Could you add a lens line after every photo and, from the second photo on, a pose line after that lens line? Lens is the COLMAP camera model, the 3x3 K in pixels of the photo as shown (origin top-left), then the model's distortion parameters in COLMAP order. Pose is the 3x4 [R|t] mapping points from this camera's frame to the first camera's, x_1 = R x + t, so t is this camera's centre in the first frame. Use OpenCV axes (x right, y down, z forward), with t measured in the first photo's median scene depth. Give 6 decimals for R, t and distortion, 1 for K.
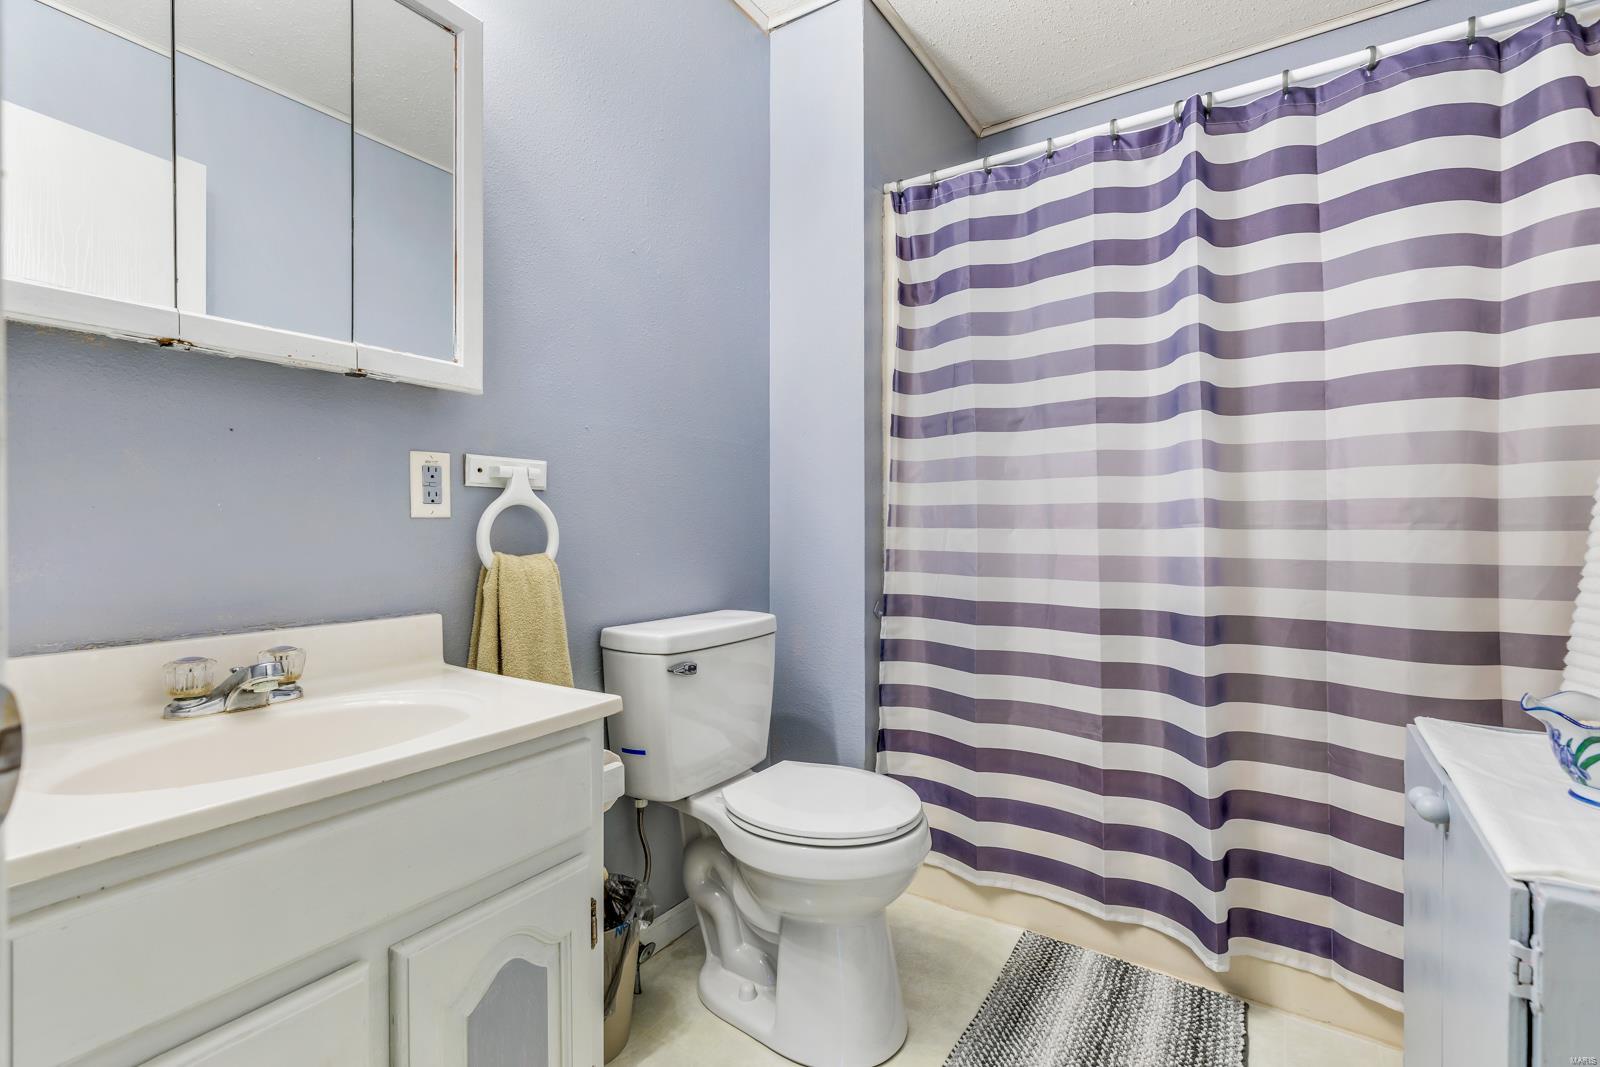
lens RADIAL K [[719.8, 0, 807.5], [0, 719.8, 530.9], [0, 0, 1]] dist [-0.002255, -0.000763]
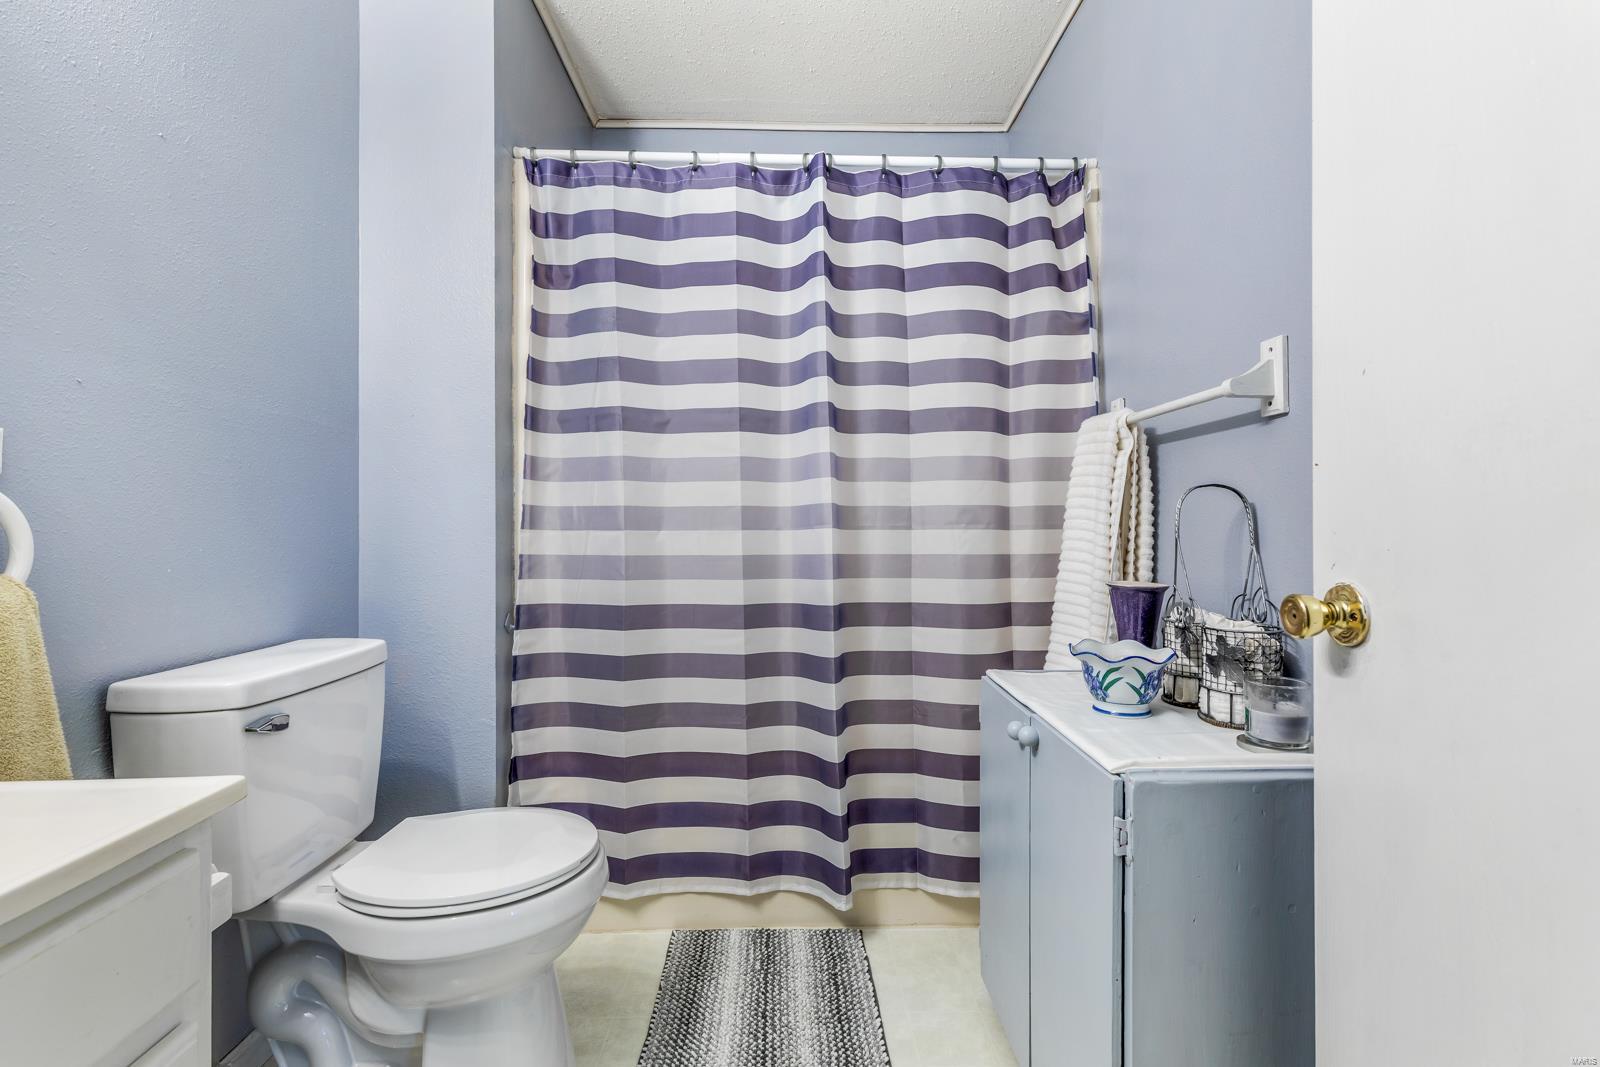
lens RADIAL K [[719.8, 0, 805.8], [0, 719.8, 527.0], [0, 0, 1]] dist [-0.002255, -0.000763]
pose [[0.814106, -0.003611, 0.580705, -0.148423], [0.008430, 0.999949, -0.005600, -0.000926], [-0.580655, 0.009454, 0.814095, 0.080809]]
